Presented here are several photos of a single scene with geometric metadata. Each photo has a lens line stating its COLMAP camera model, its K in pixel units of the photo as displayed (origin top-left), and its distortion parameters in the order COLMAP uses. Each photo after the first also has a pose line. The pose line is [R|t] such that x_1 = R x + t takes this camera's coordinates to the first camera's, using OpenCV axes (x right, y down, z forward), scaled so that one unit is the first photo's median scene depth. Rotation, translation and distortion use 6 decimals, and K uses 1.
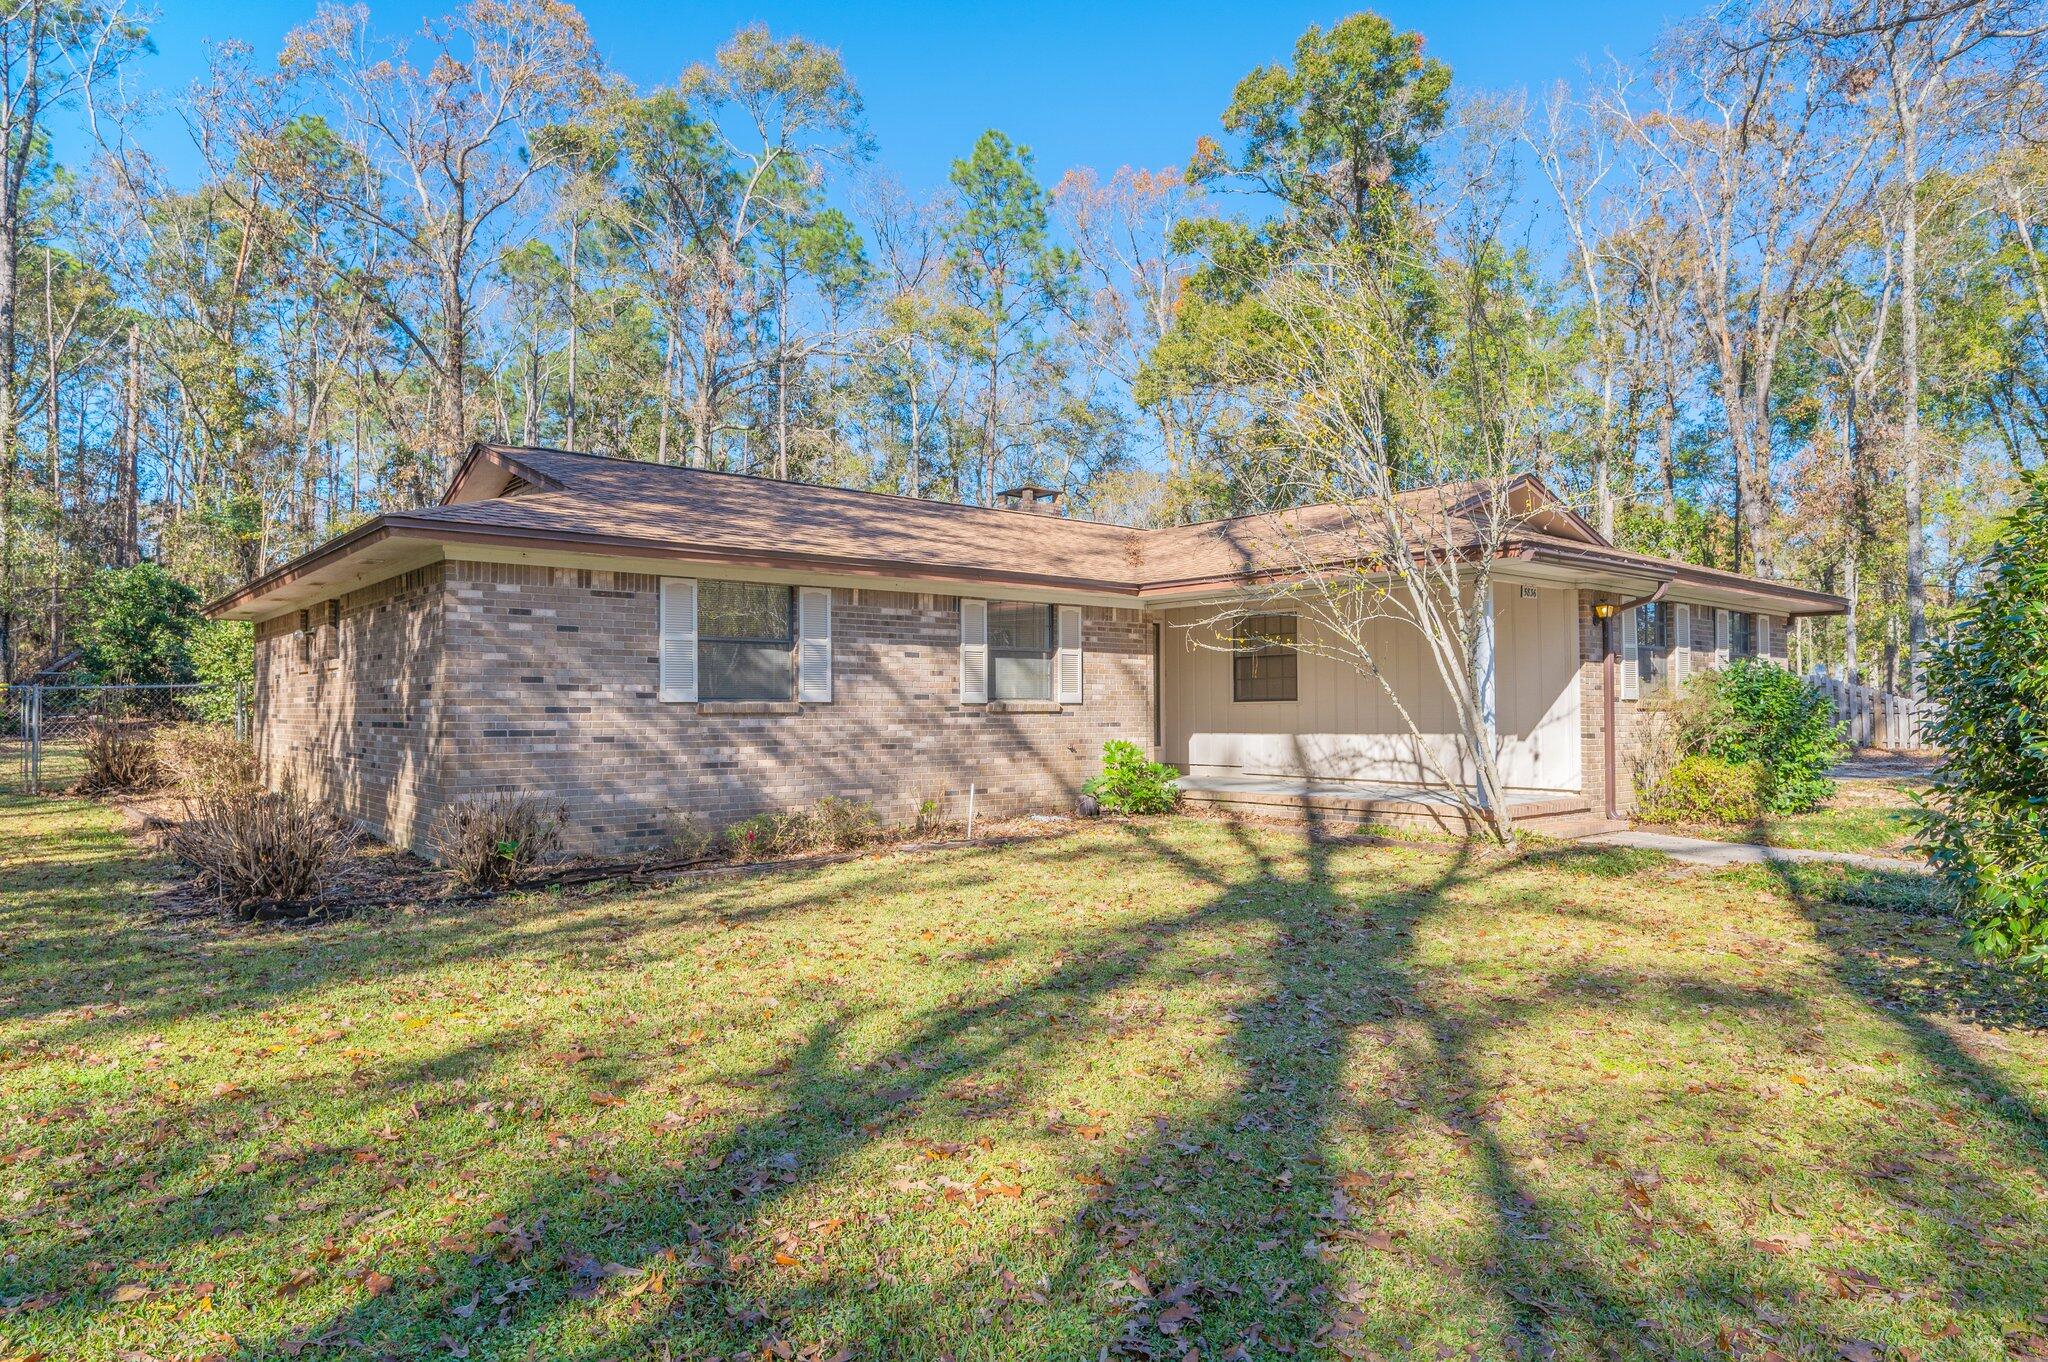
lens RADIAL K [[1175.9, 0, 1020.7], [0, 1175.9, 685.6], [0, 0, 1]] dist [-0.008556, -0.000332]
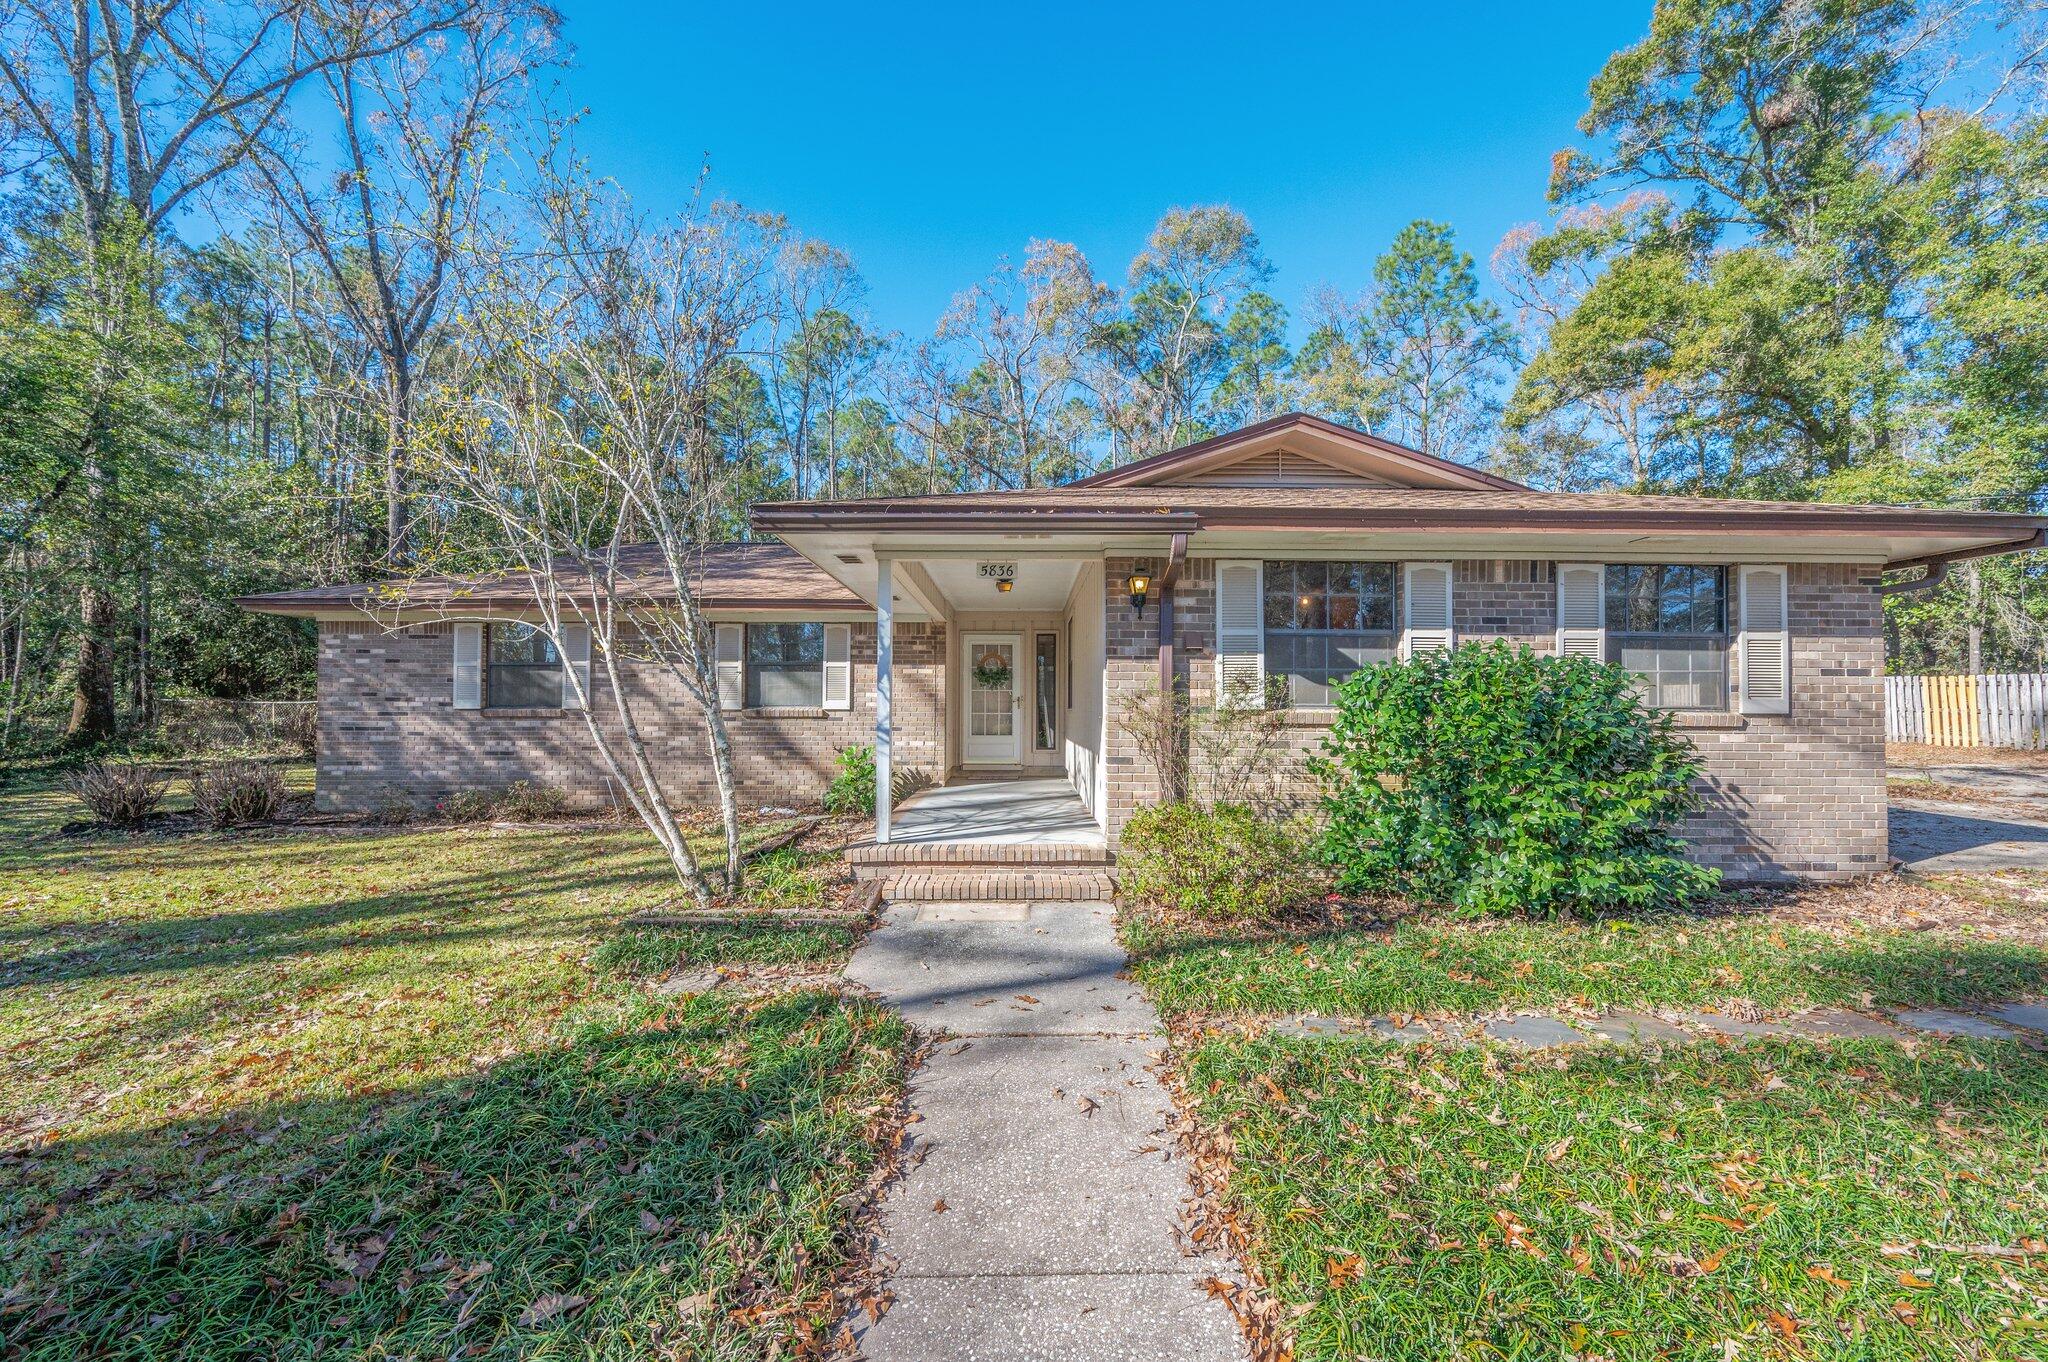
lens RADIAL K [[805.8, 0, 1029.4], [0, 805.8, 676.1], [0, 0, 1]] dist [-0.005657, 0.000773]
pose [[0.777597, -0.021701, -0.628388, 0.836026], [0.008409, 0.999674, -0.024118, 0.003189], [0.628707, 0.013470, 0.777526, 0.643301]]
